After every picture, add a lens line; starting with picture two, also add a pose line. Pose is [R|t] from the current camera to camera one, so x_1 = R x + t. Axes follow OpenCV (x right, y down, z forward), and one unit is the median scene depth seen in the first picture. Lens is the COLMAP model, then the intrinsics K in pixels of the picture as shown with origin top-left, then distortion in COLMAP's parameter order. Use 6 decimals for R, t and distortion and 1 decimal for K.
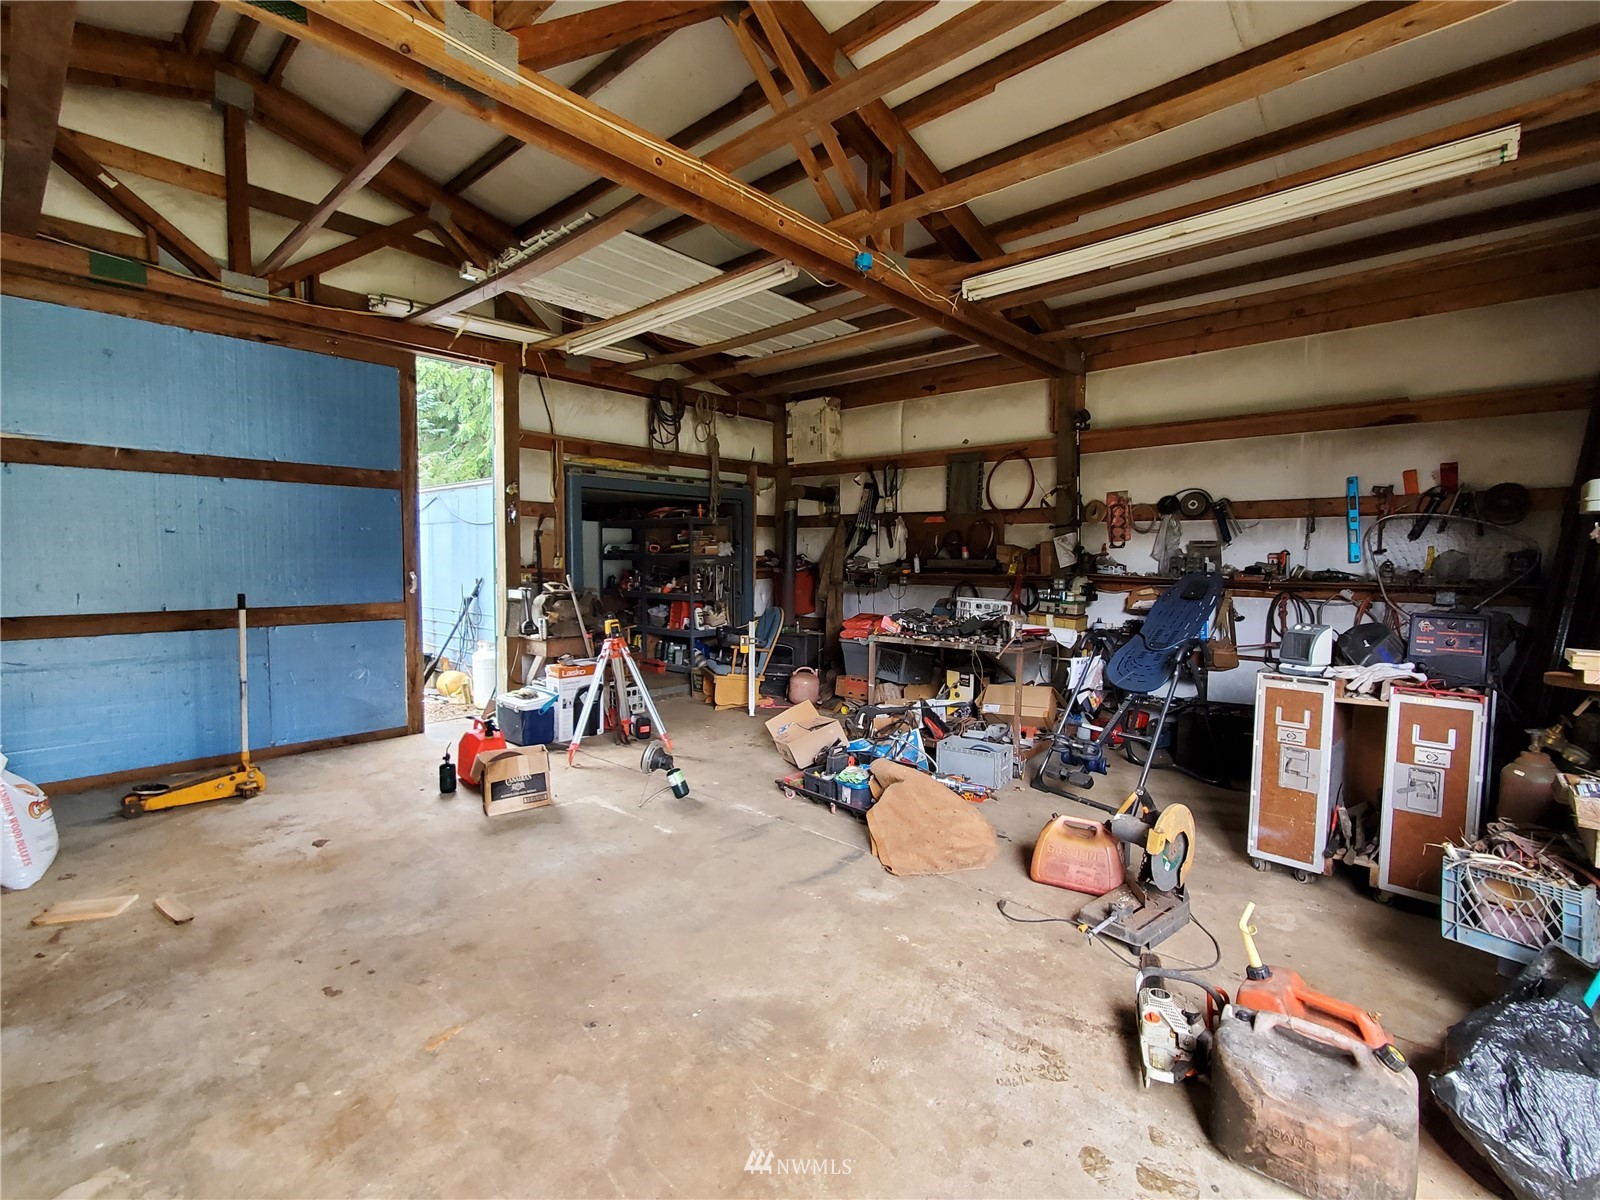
lens RADIAL K [[736.0, 0, 798.9], [0, 736.0, 602.0], [0, 0, 1]] dist [0.002395, 0.000289]
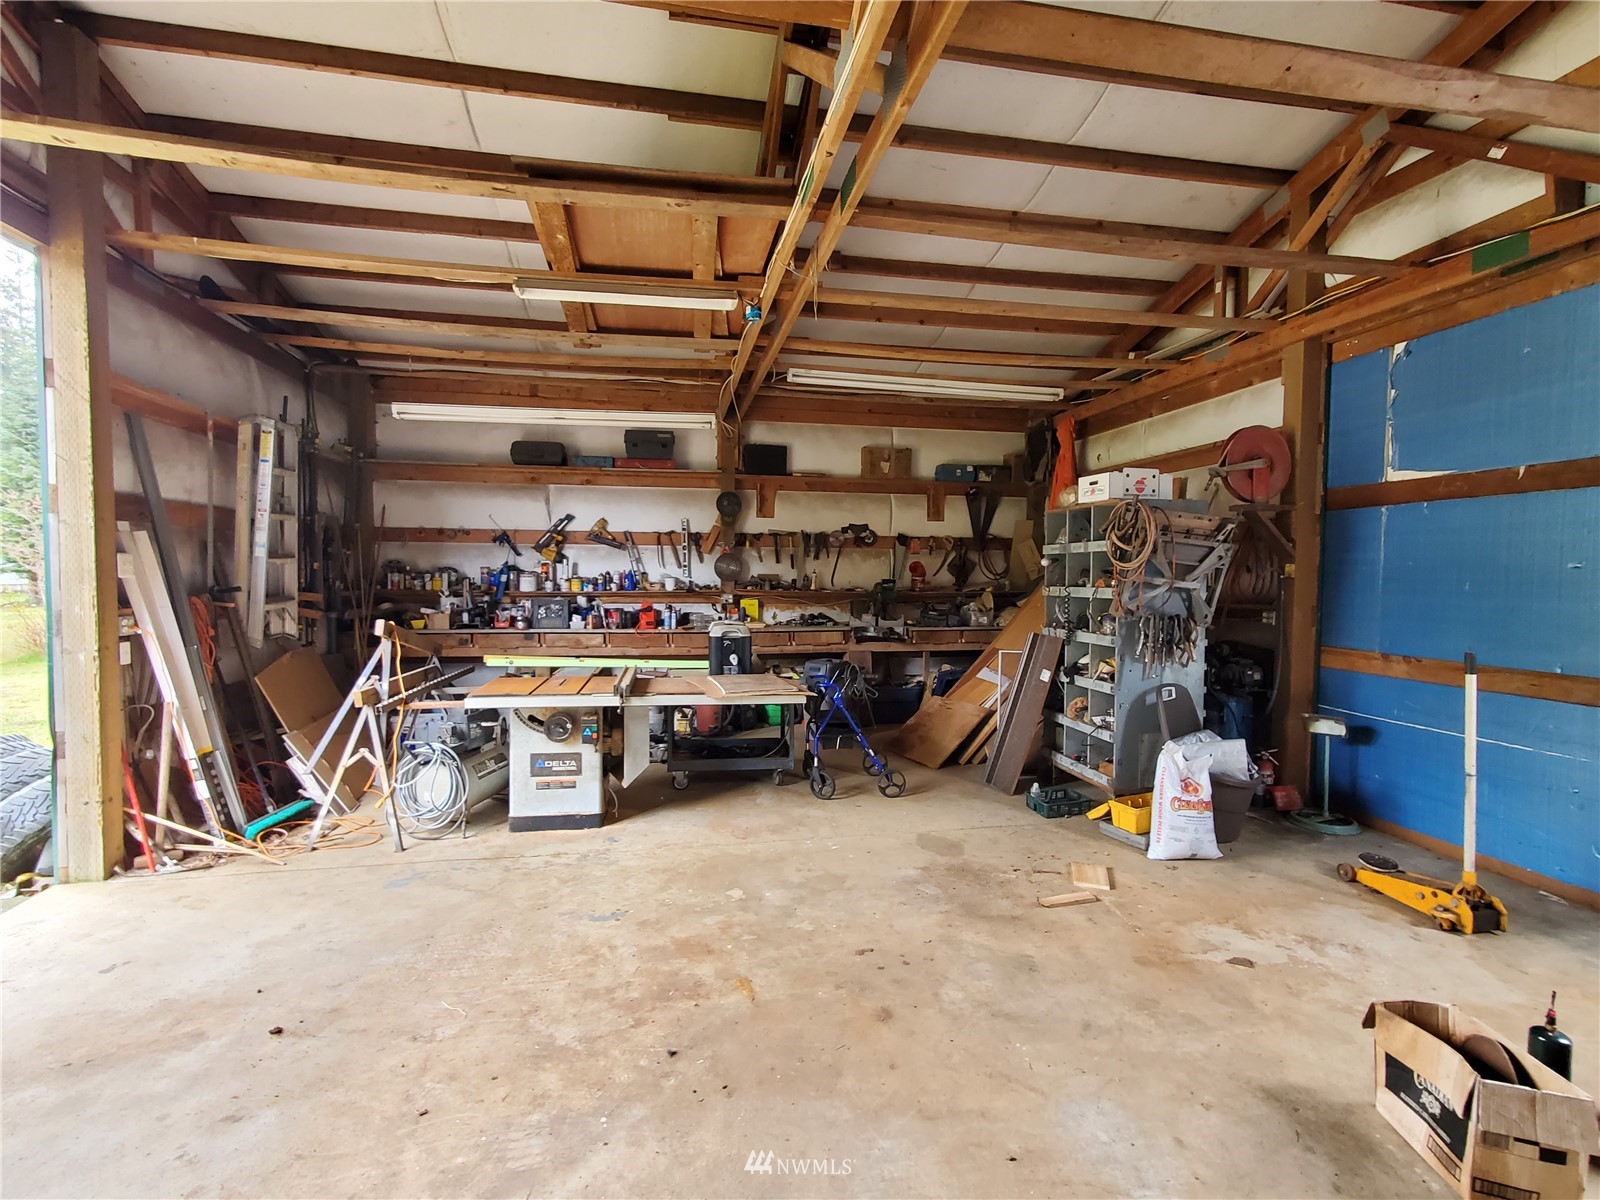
lens RADIAL K [[736.0, 0, 796.3], [0, 736.0, 597.9], [0, 0, 1]] dist [0.002395, 0.000289]
pose [[-0.610666, 0.016193, -0.791723, 0.289308], [-0.059767, 0.995997, 0.066470, -0.095310], [0.789630, 0.087910, -0.607254, 1.187609]]
